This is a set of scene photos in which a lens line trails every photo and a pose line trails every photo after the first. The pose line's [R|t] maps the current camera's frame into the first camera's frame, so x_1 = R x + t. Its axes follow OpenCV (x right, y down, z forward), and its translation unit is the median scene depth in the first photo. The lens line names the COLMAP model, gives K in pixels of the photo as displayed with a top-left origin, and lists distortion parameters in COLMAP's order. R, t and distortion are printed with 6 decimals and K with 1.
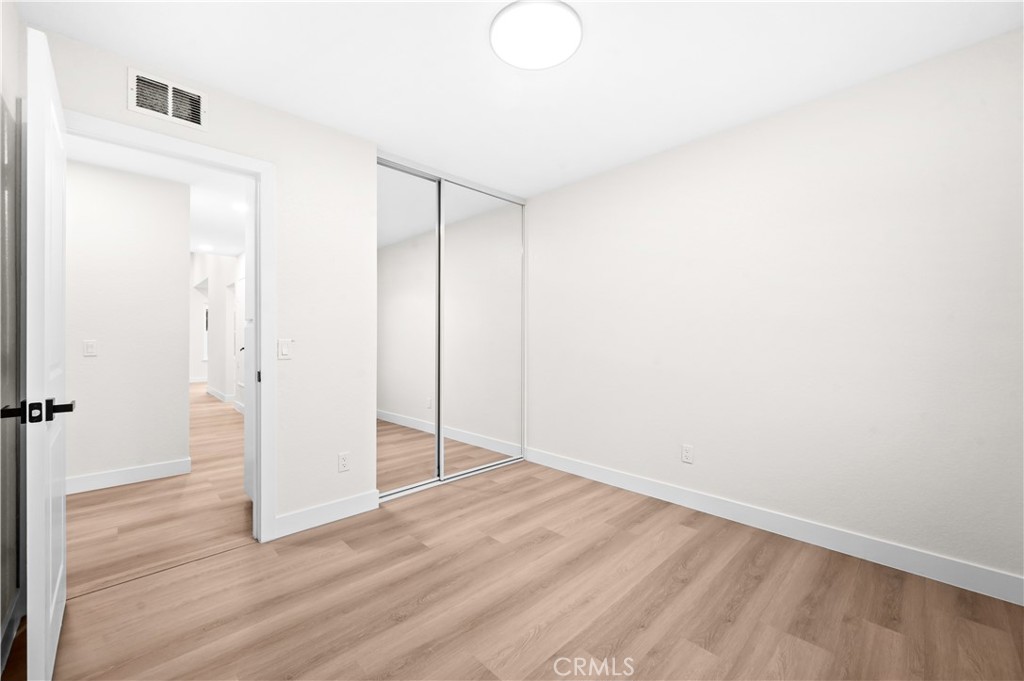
lens RADIAL K [[411.7, 0, 512.9], [0, 411.7, 343.4], [0, 0, 1]] dist [0.002254, 0.000610]
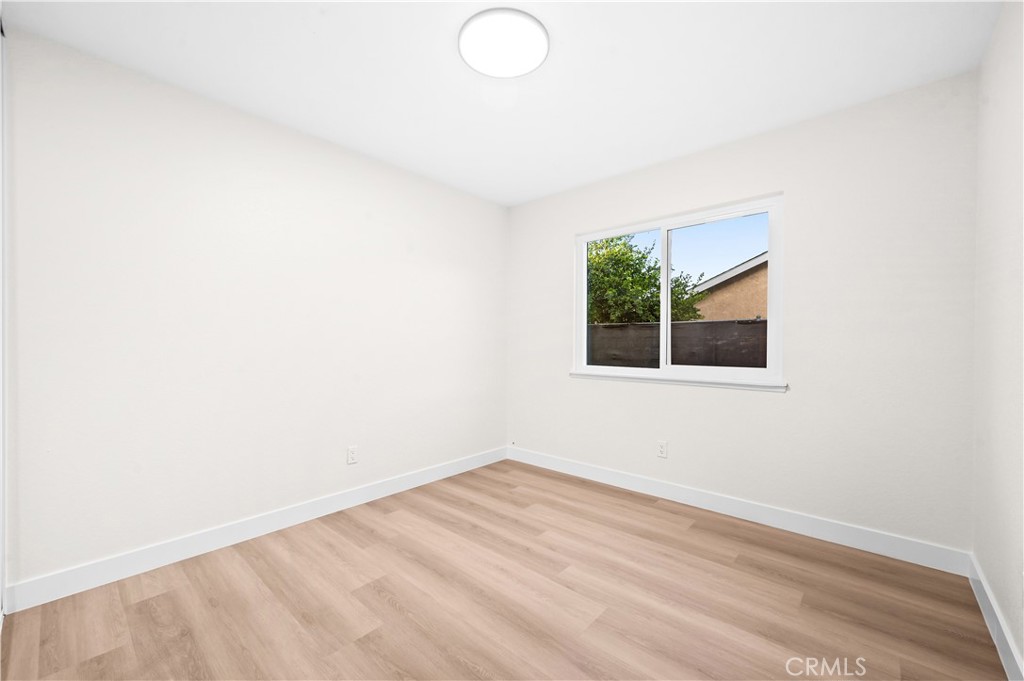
lens RADIAL K [[411.7, 0, 512.9], [0, 411.7, 343.4], [0, 0, 1]] dist [0.002254, 0.000610]
pose [[-0.077500, -0.004698, 0.996981, -0.774979], [0.005775, 0.999970, 0.005161, -0.015927], [-0.996976, 0.006157, -0.077471, 0.831384]]
